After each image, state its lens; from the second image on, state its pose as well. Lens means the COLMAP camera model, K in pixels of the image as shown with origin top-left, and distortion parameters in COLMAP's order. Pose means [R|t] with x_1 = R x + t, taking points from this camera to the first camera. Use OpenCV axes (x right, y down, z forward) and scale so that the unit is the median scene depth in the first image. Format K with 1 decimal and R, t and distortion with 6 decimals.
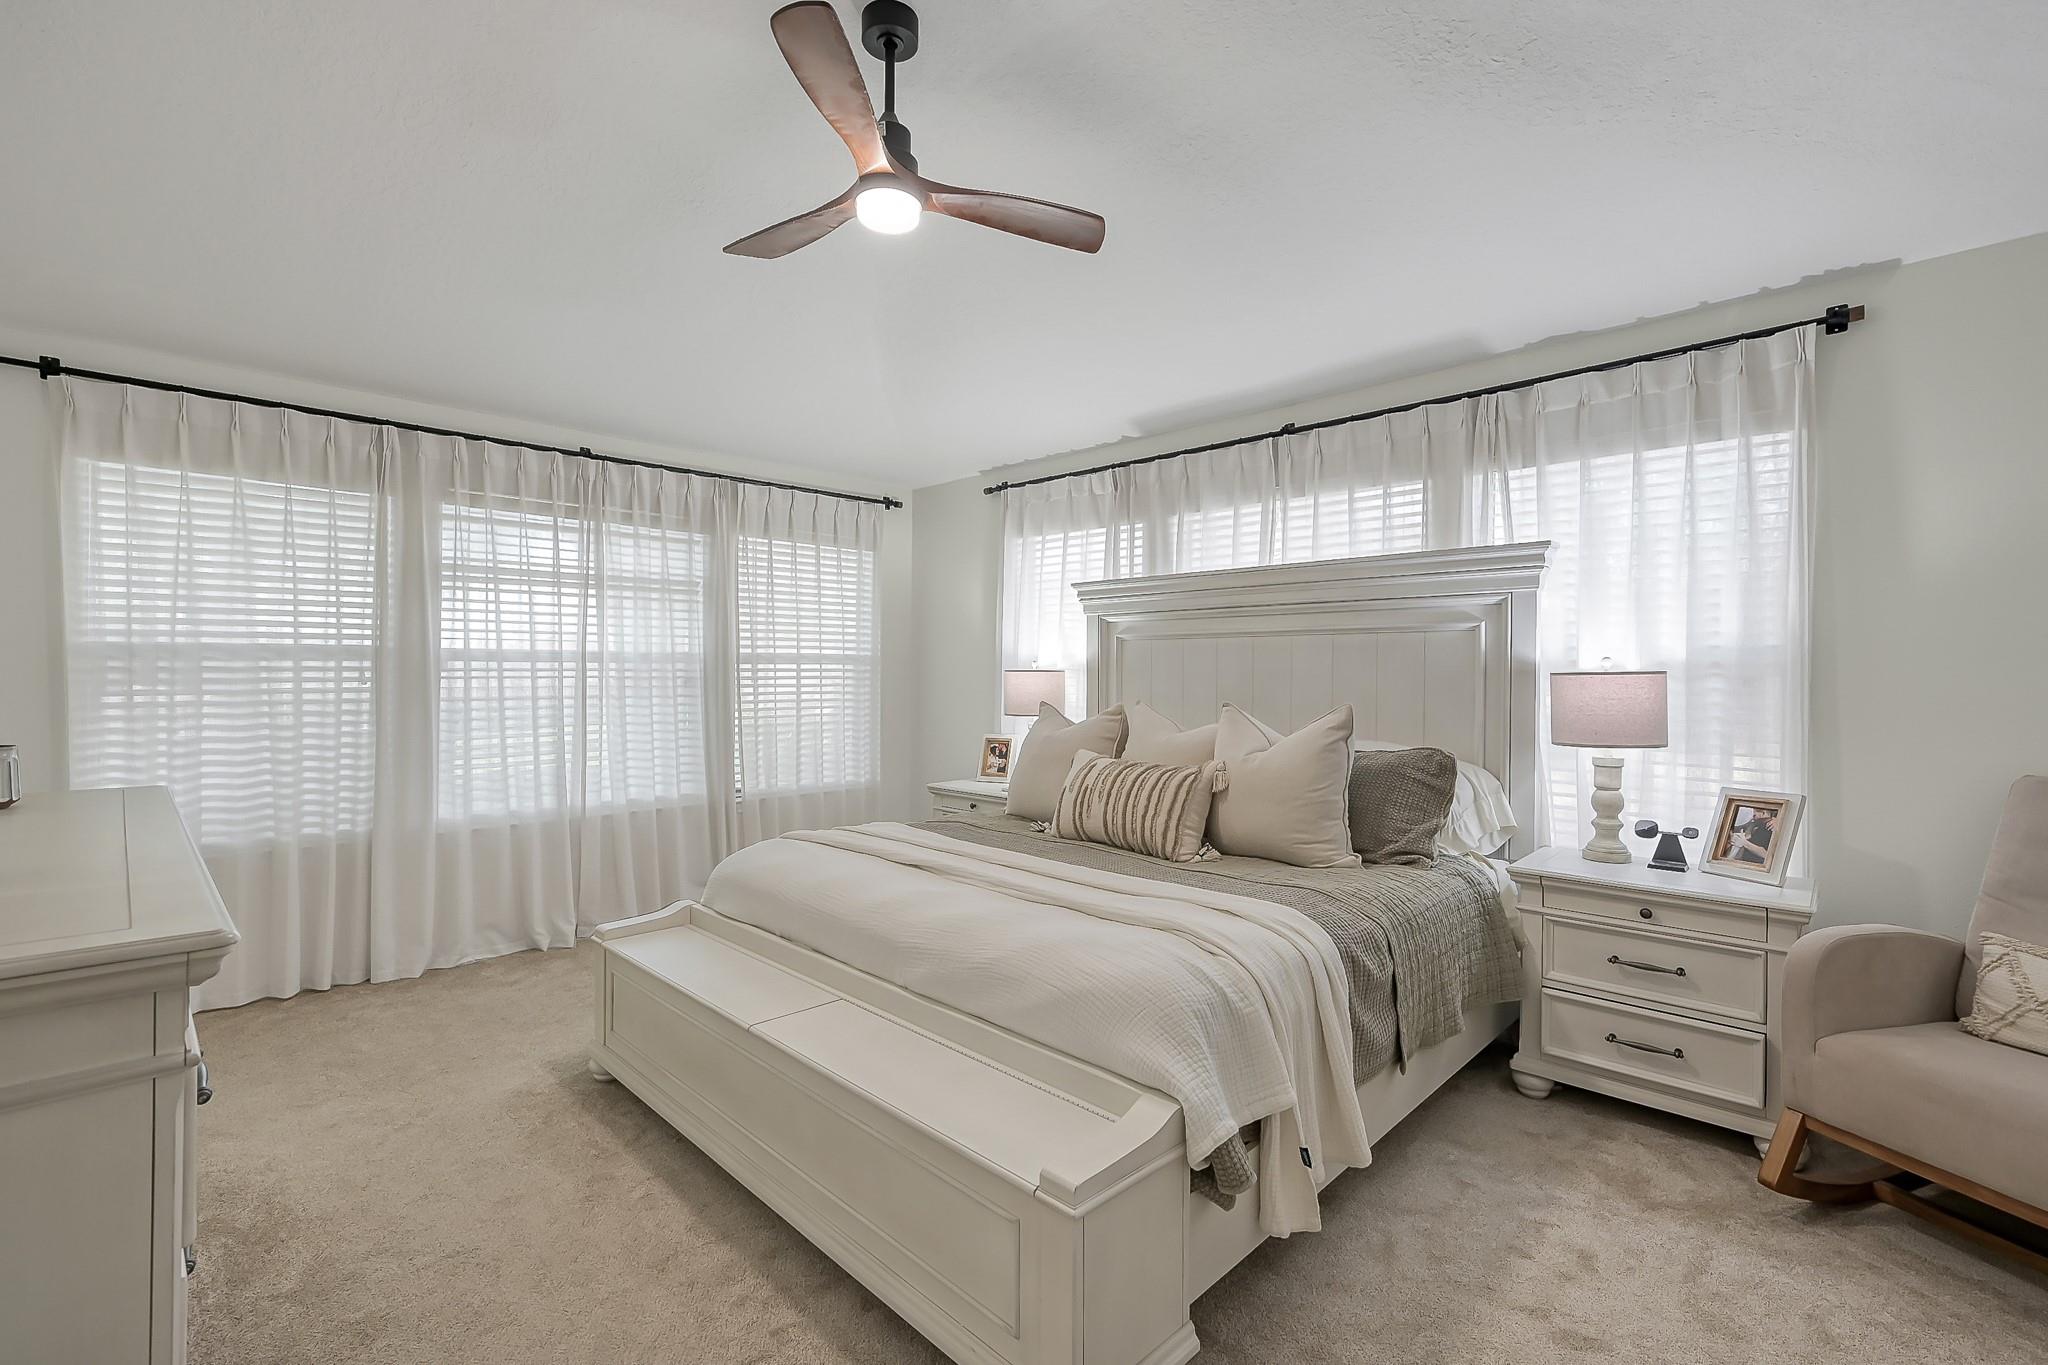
lens RADIAL K [[904.0, 0, 1024.0], [0, 904.0, 682.5], [0, 0, 1]] dist [-0.002526, -0.000125]
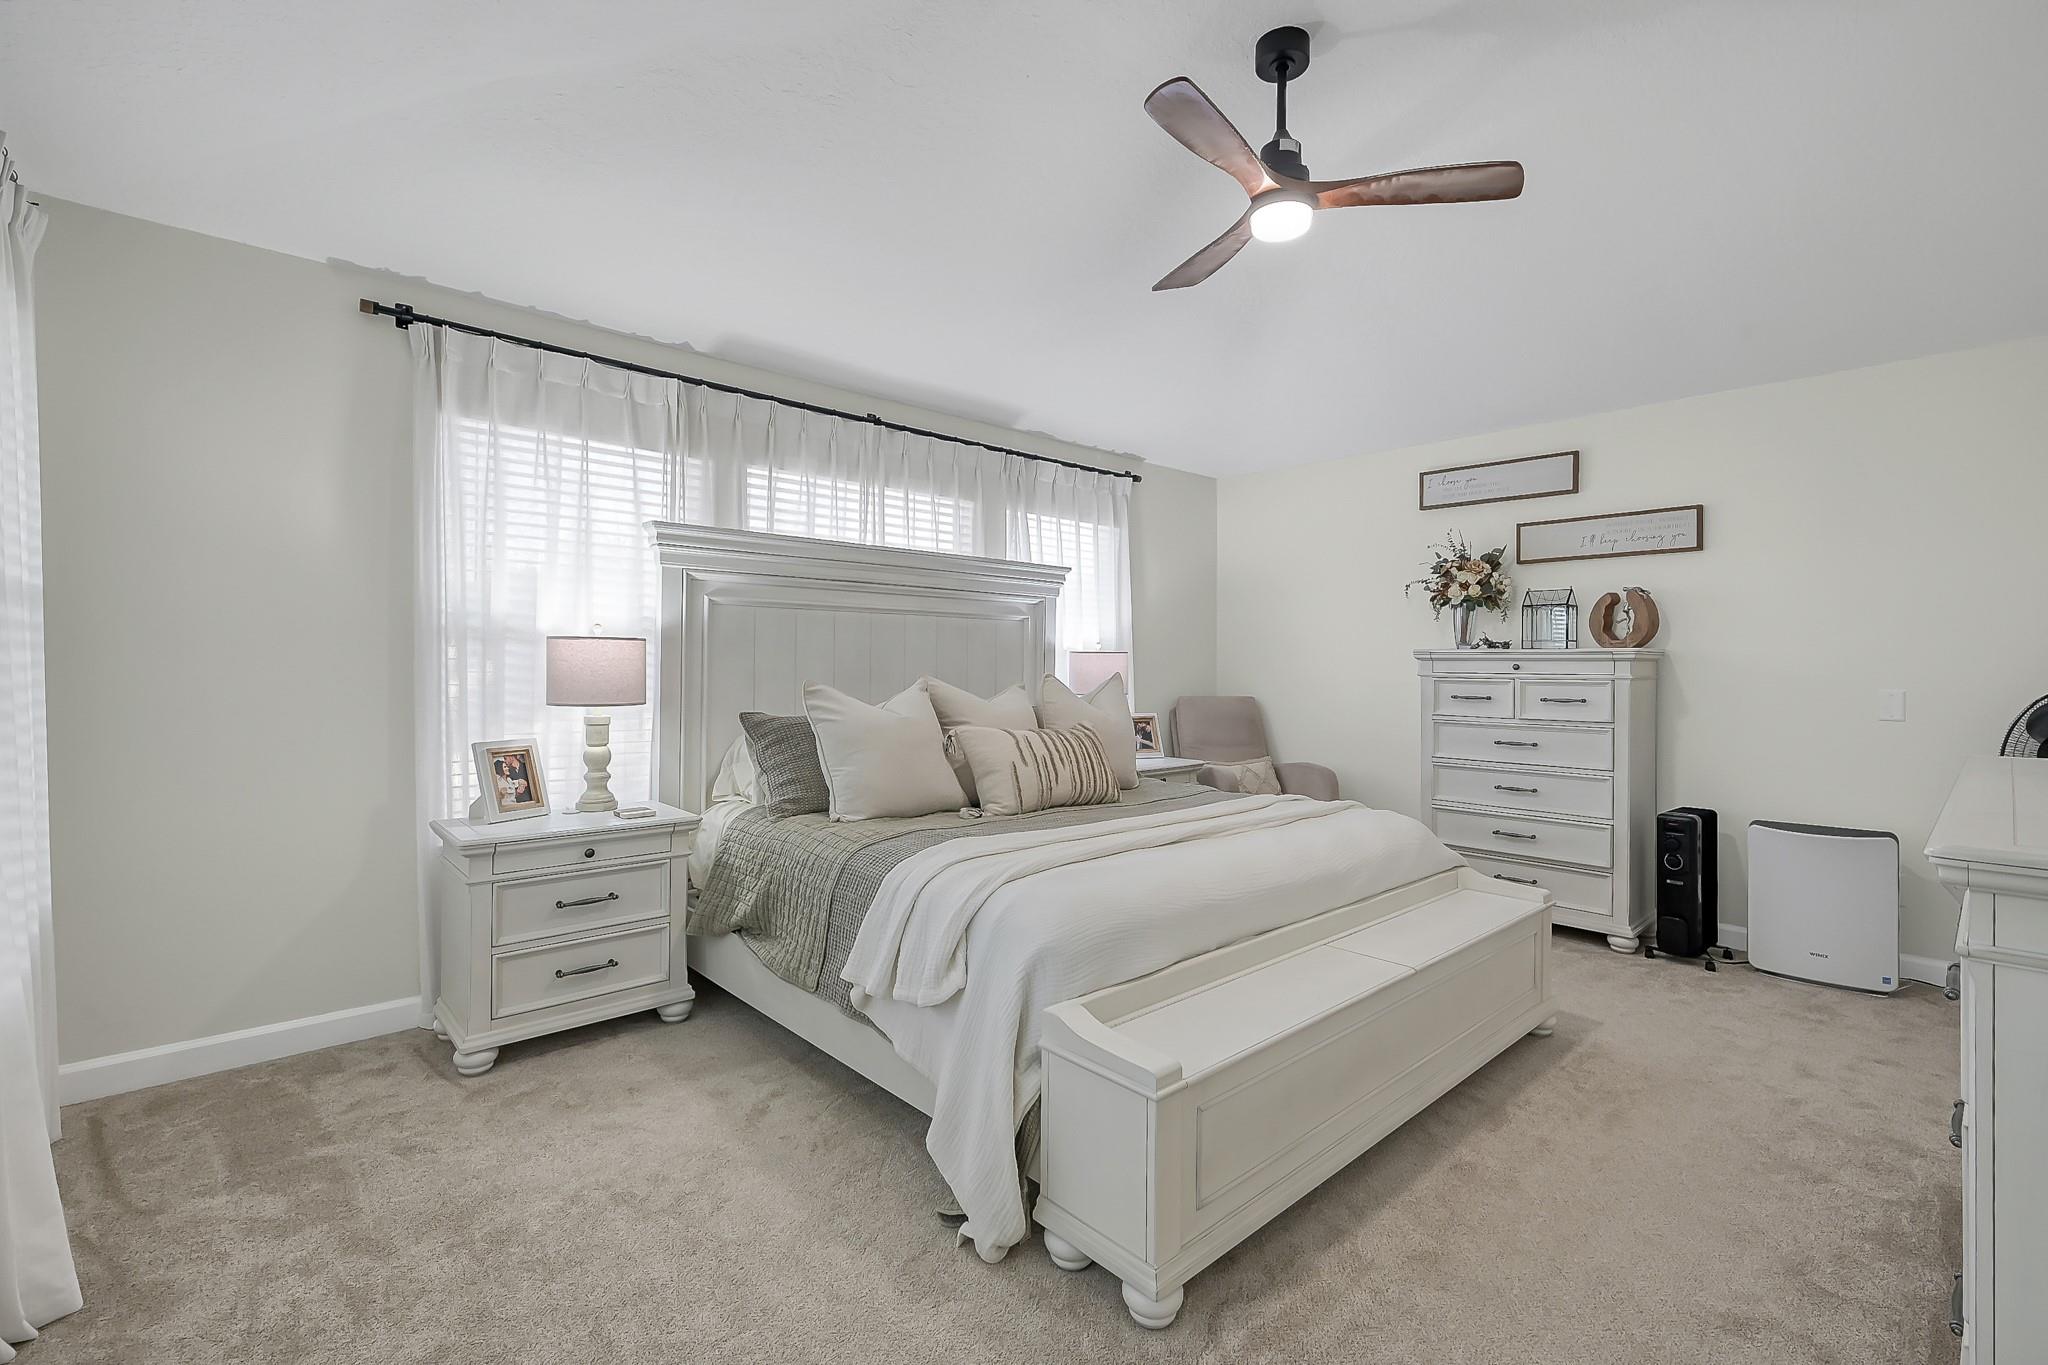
lens RADIAL K [[920.0, 0, 1025.1], [0, 920.0, 665.8], [0, 0, 1]] dist [-0.001795, 0.000006]
pose [[0.039514, -0.017575, 0.999064, -0.793260], [-0.012924, 0.999753, 0.018099, -0.010078], [-0.999135, -0.013627, 0.039278, 0.769103]]
